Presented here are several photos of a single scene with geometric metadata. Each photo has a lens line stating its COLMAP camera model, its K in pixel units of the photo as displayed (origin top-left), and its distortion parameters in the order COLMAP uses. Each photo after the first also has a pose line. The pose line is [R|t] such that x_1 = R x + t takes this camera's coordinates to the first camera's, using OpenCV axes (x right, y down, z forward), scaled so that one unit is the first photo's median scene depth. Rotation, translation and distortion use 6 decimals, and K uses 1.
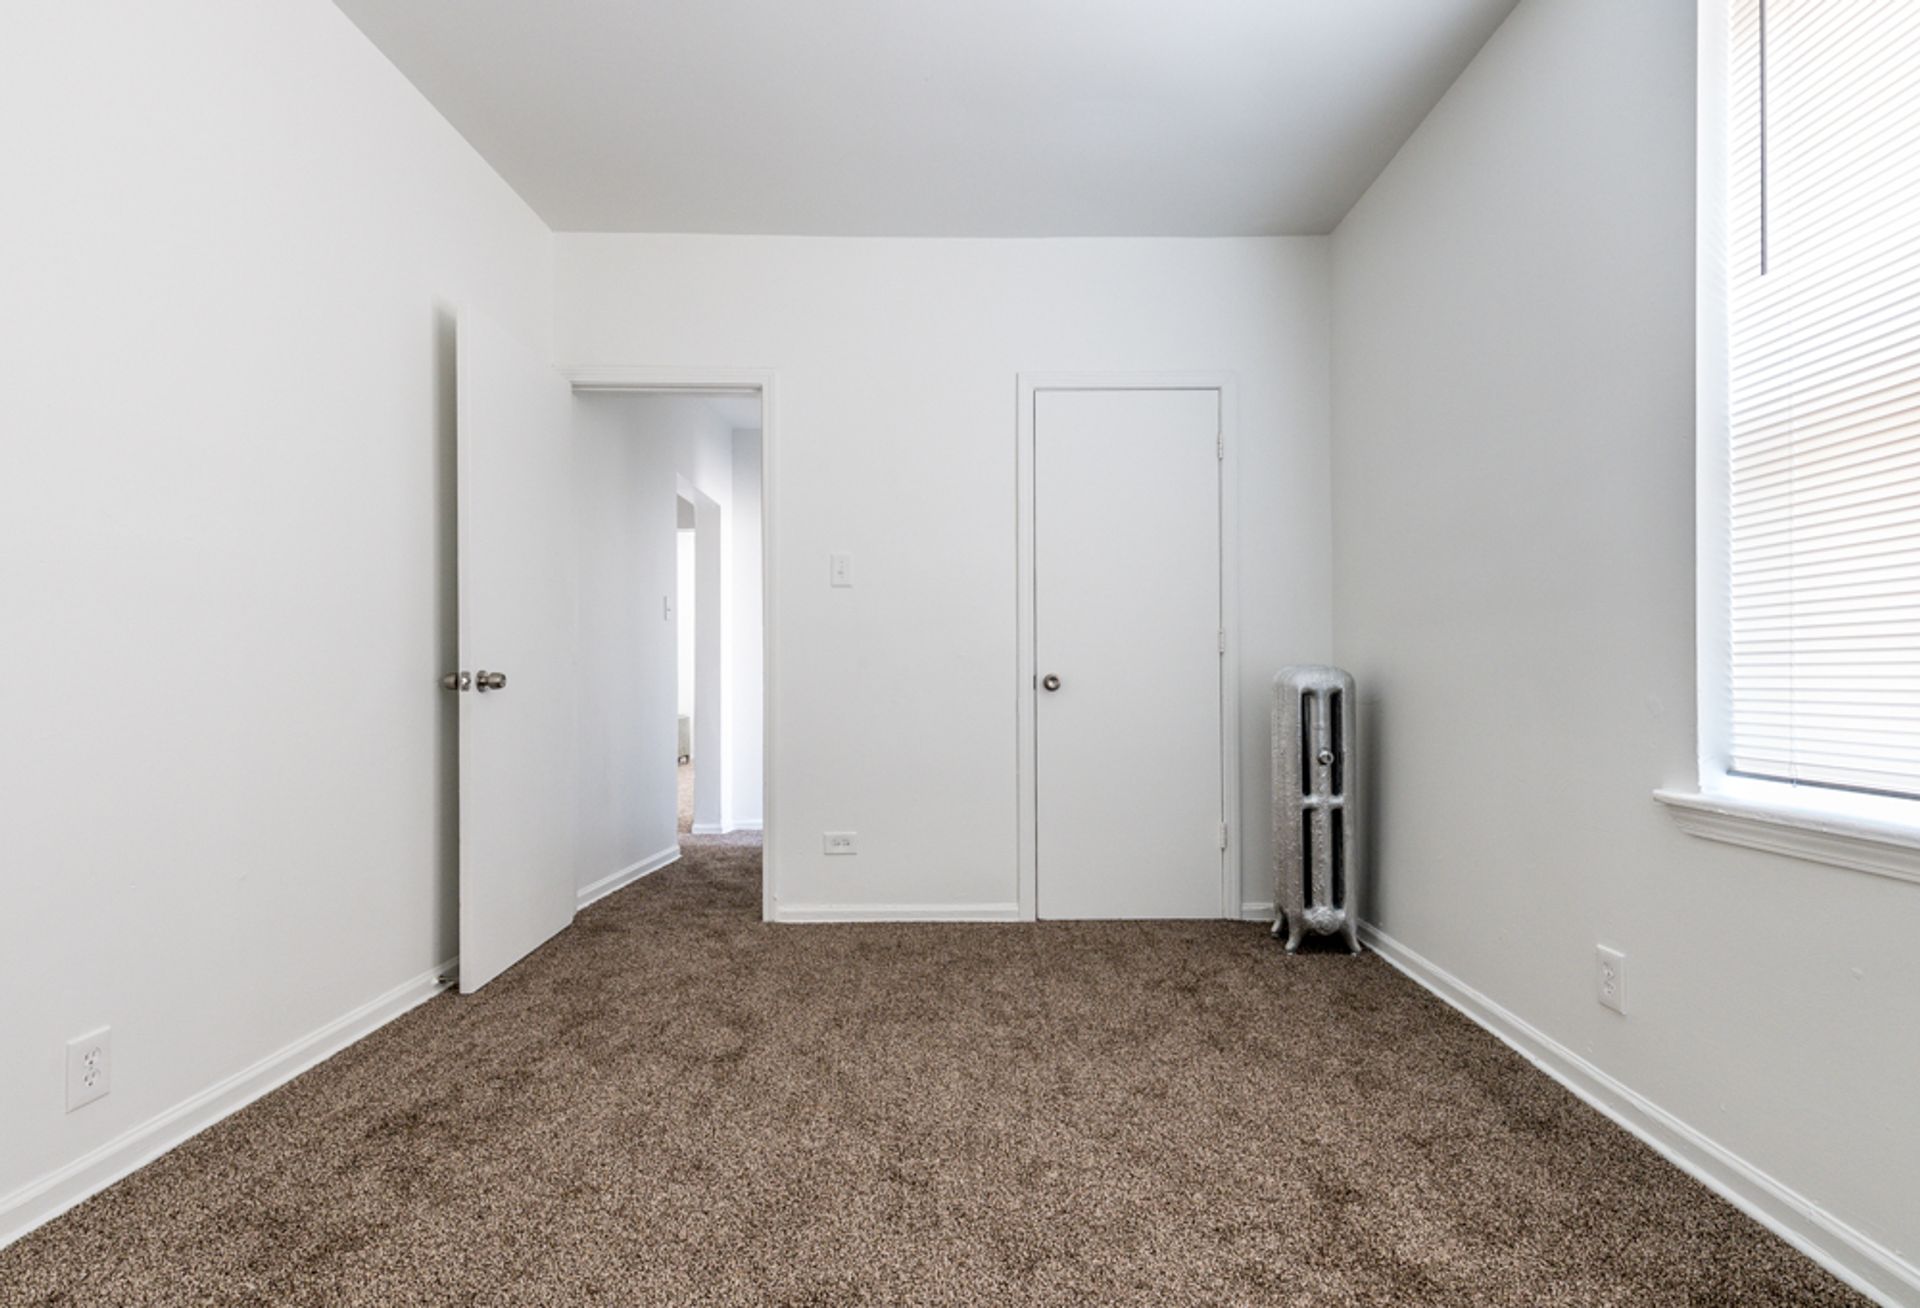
lens RADIAL K [[919.5, 0, 962.7], [0, 919.5, 672.5], [0, 0, 1]] dist [0.014672, -0.009530]
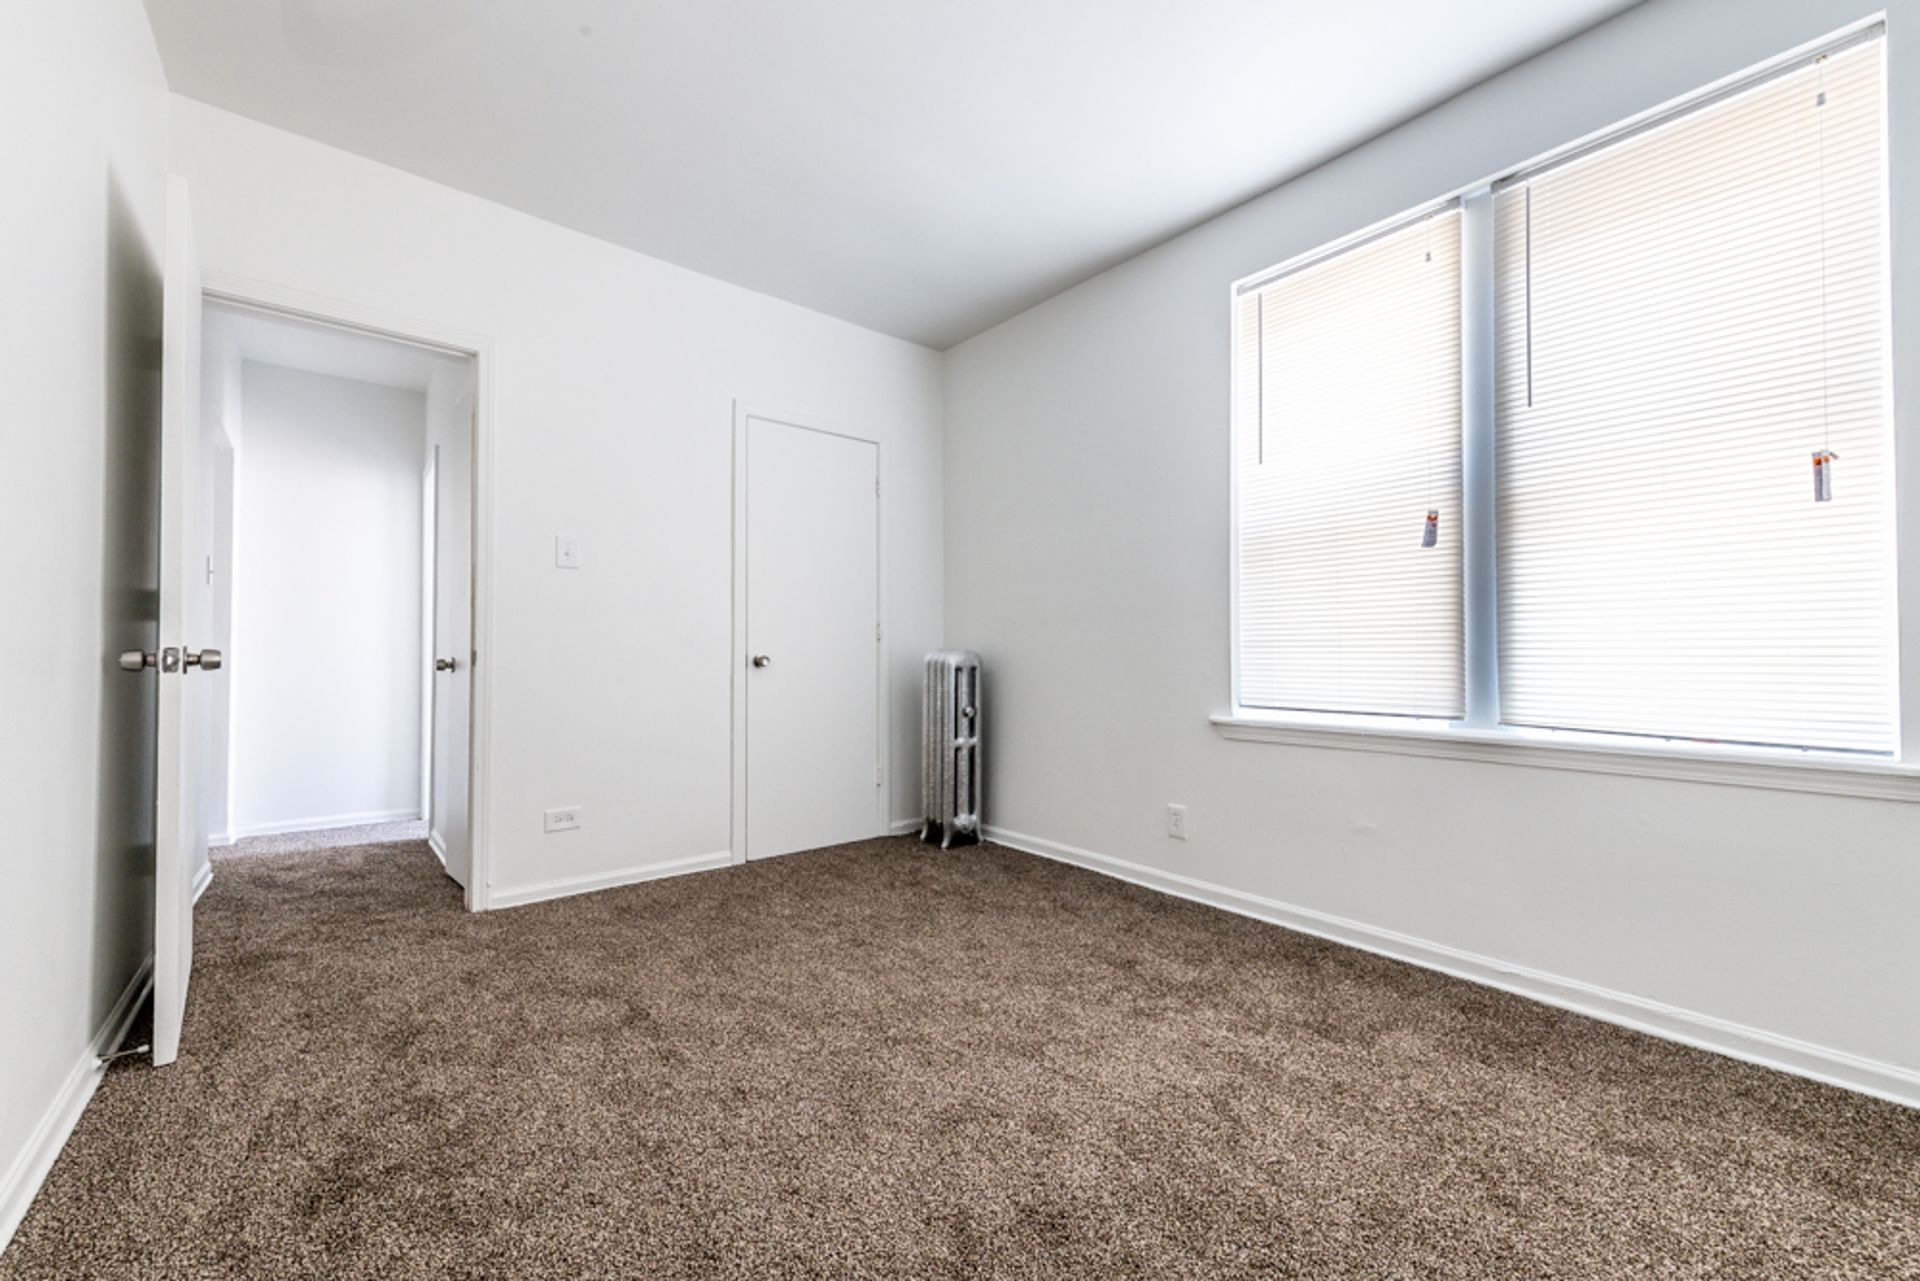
lens RADIAL K [[755.5, 0, 1005.0], [0, 755.5, 641.8], [0, 0, 1]] dist [0.013938, -0.006000]
pose [[0.760596, 0.015779, 0.649033, -0.345746], [-0.005880, 0.999831, -0.017417, 0.000948], [-0.649198, 0.009431, 0.760561, 0.045027]]
